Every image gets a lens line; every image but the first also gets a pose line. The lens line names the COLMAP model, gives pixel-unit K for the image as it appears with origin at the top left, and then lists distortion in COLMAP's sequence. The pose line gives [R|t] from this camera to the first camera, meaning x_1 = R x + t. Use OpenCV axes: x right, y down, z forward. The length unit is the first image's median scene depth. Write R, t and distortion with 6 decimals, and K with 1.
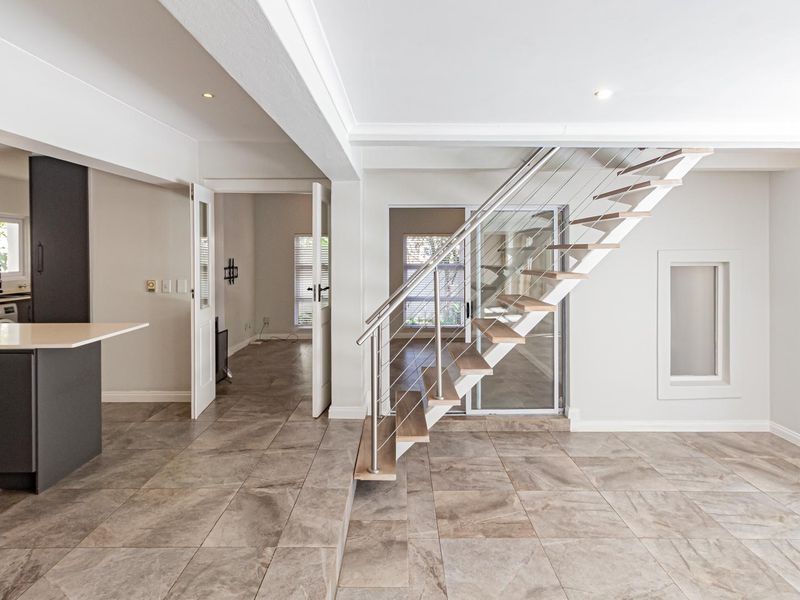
lens RADIAL K [[491.0, 0, 396.6], [0, 491.0, 301.4], [0, 0, 1]] dist [-0.000815, -0.000066]
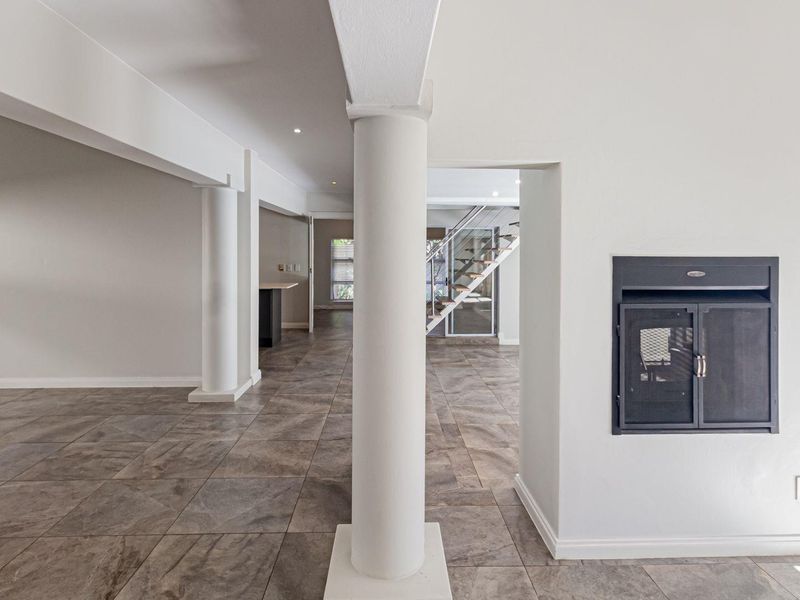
lens RADIAL K [[491.0, 0, 396.6], [0, 491.0, 301.4], [0, 0, 1]] dist [-0.000815, -0.000066]
pose [[0.999034, 0.003565, 0.043796, -0.133446], [-0.003688, 0.999989, 0.002737, 0.090998], [-0.043786, -0.002896, 0.999037, -0.903596]]
